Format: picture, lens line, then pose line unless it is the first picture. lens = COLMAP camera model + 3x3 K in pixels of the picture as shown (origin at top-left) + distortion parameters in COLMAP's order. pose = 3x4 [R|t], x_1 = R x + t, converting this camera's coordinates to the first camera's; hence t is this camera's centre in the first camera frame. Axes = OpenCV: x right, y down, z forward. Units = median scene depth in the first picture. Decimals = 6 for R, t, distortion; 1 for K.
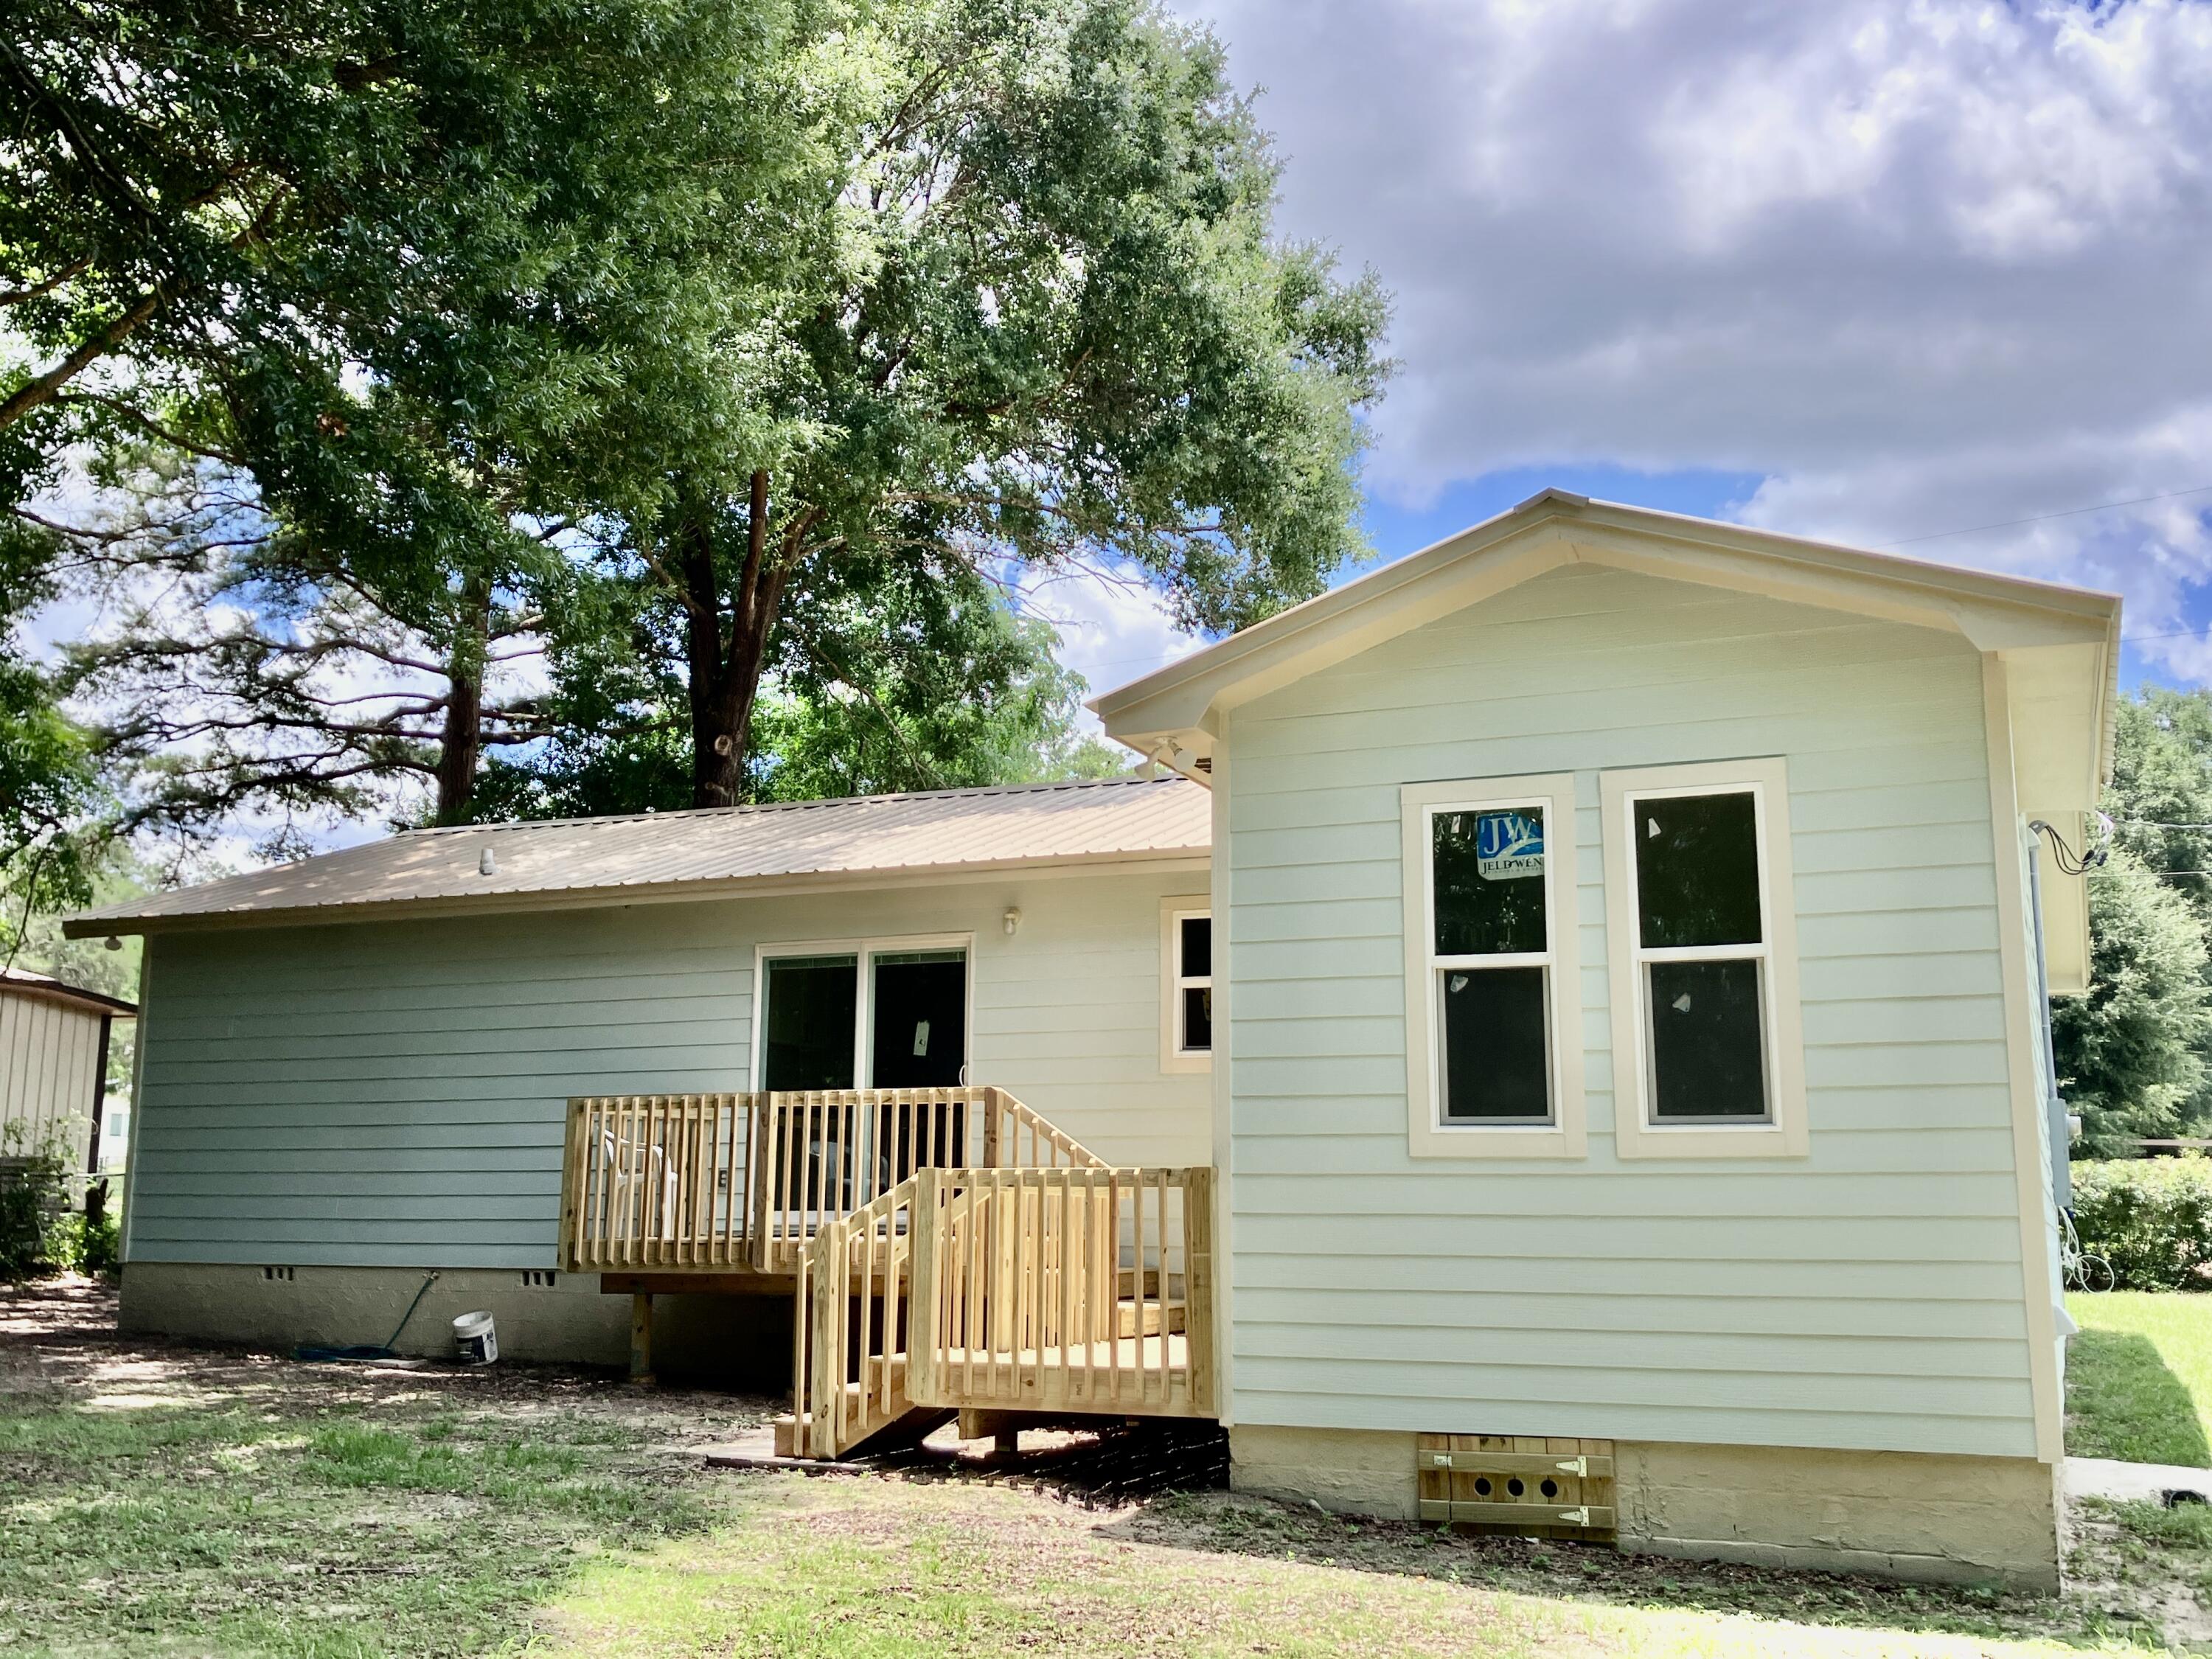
lens RADIAL K [[2232.7, 0, 1105.2], [0, 2232.7, 828.1], [0, 0, 1]] dist [0.007063, 0.000000]
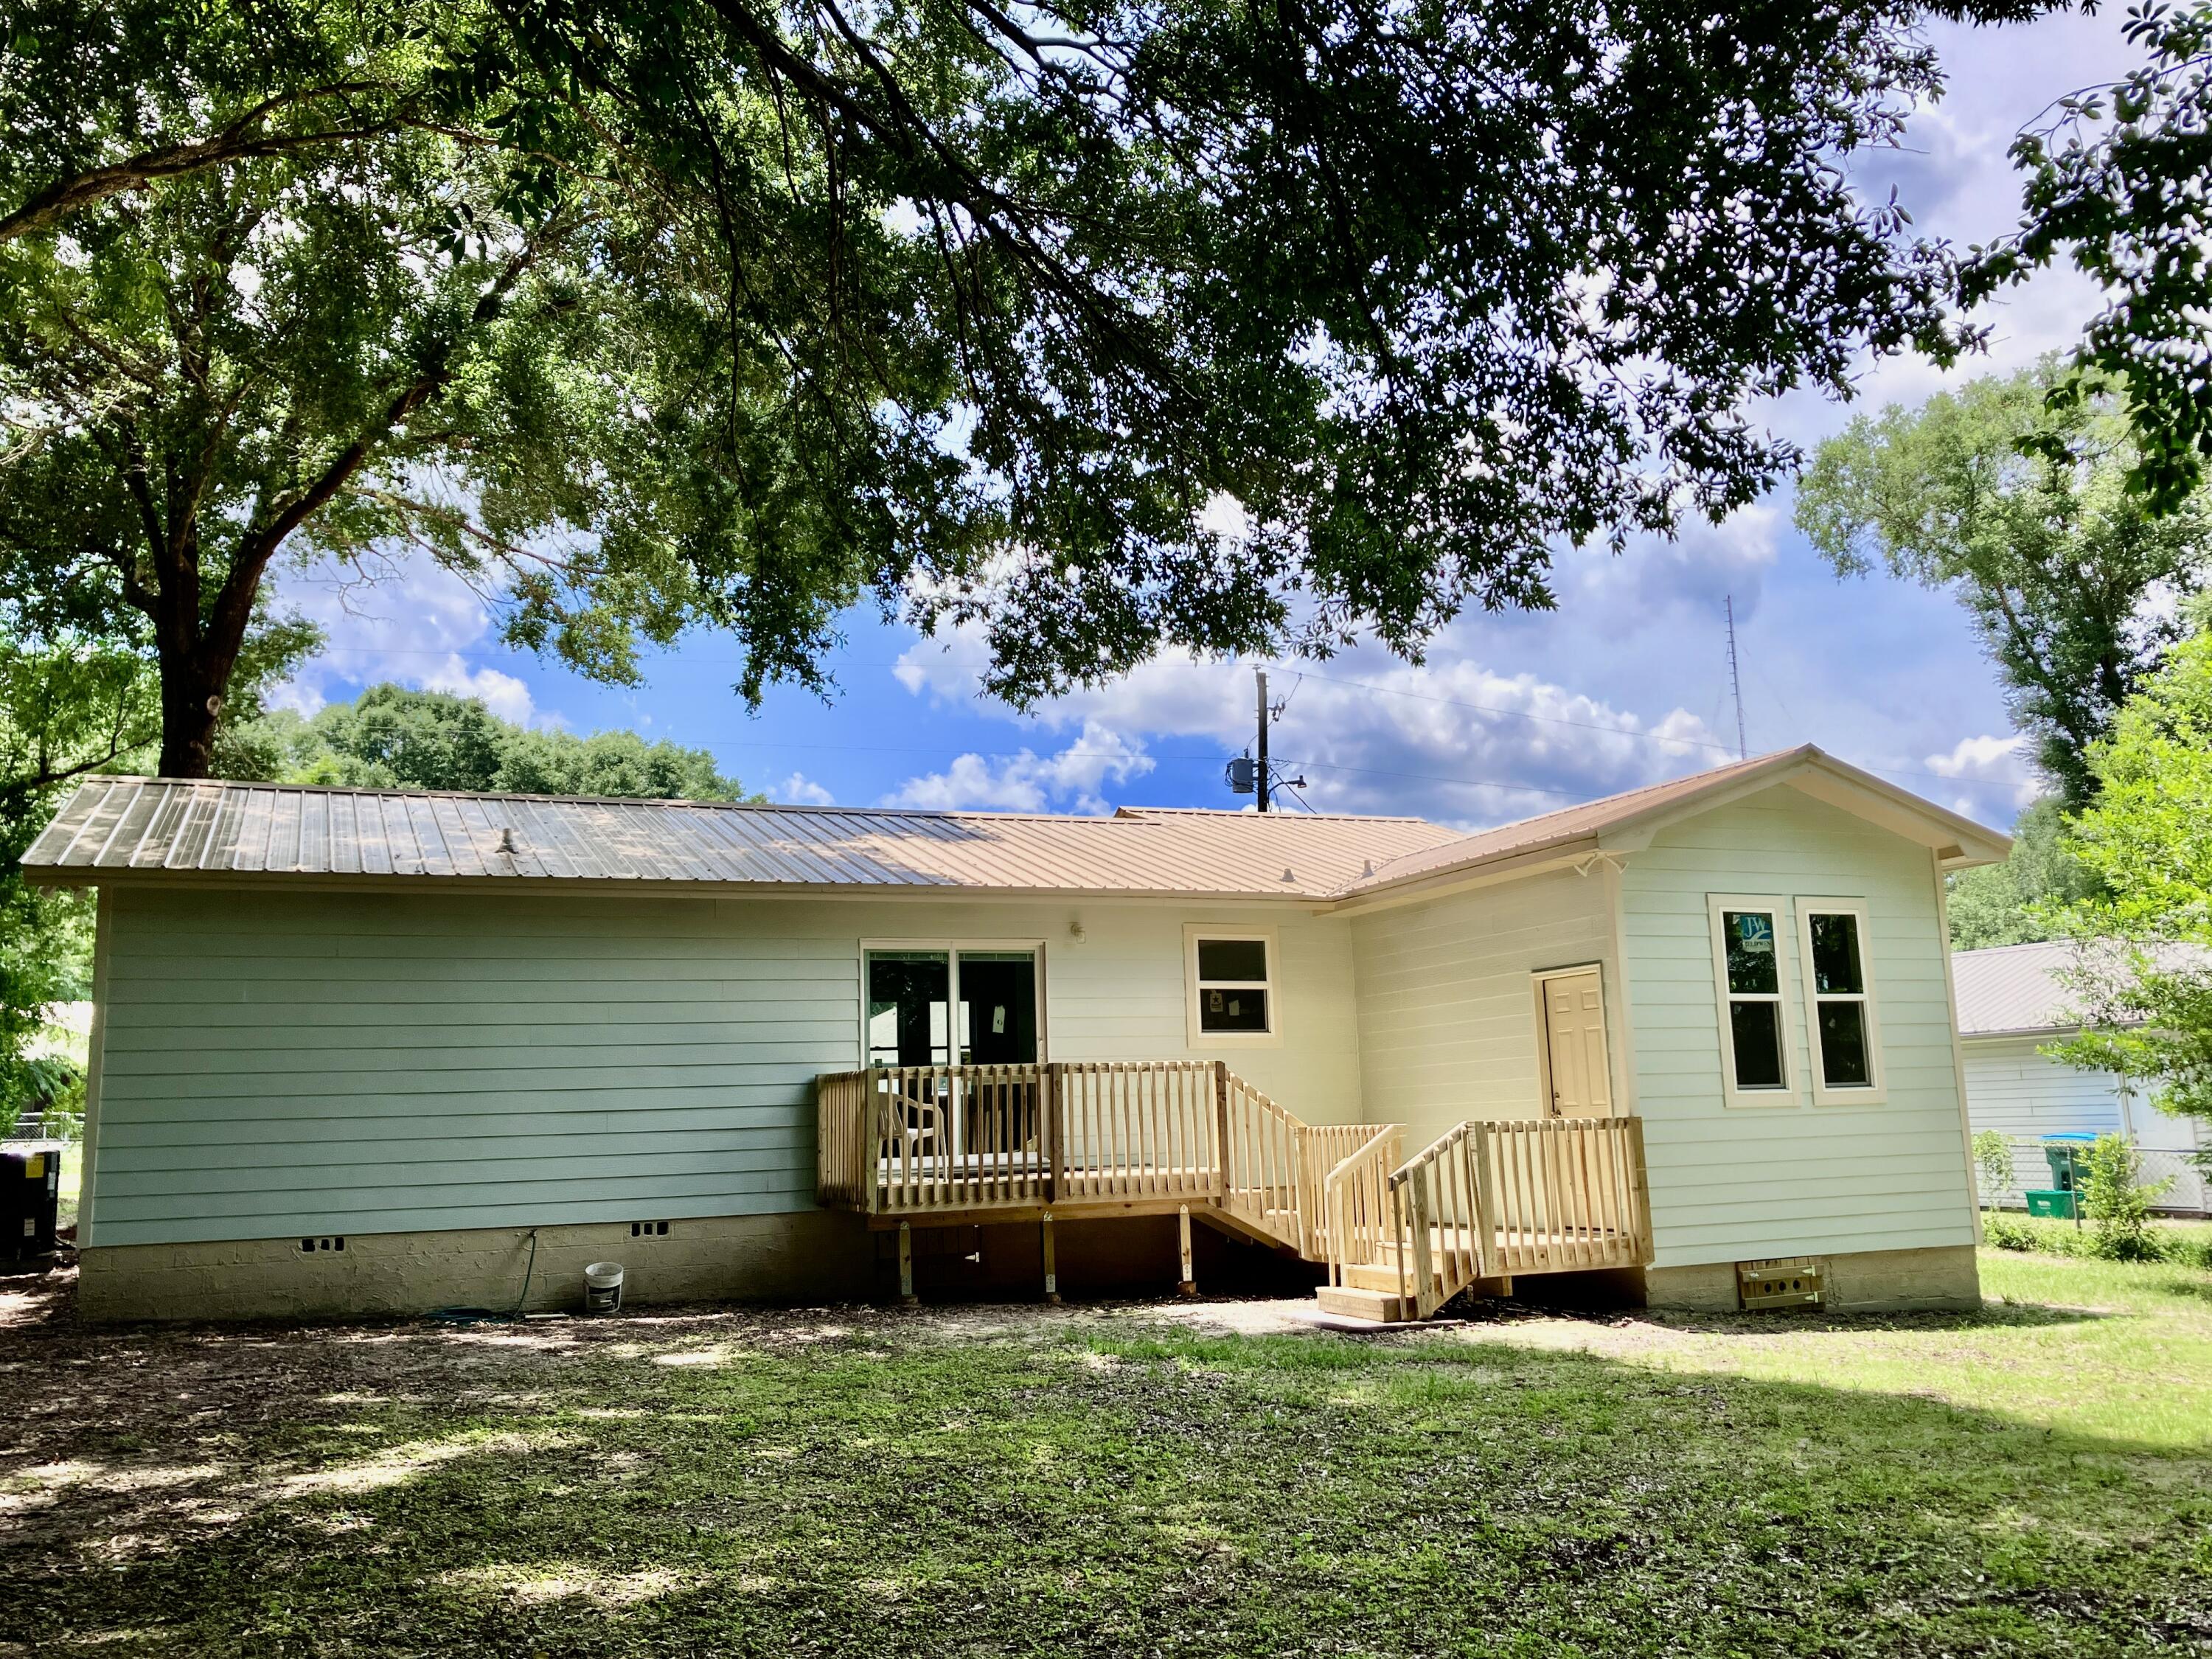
lens RADIAL K [[1863.3, 0, 1105.3], [0, 1863.3, 827.4], [0, 0, 1]] dist [0.012911, 0.000045]
pose [[0.689485, 0.088948, 0.718817, -1.265939], [-0.092939, 0.995092, -0.033988, 0.022783], [-0.718312, -0.043372, 0.694368, 0.333497]]
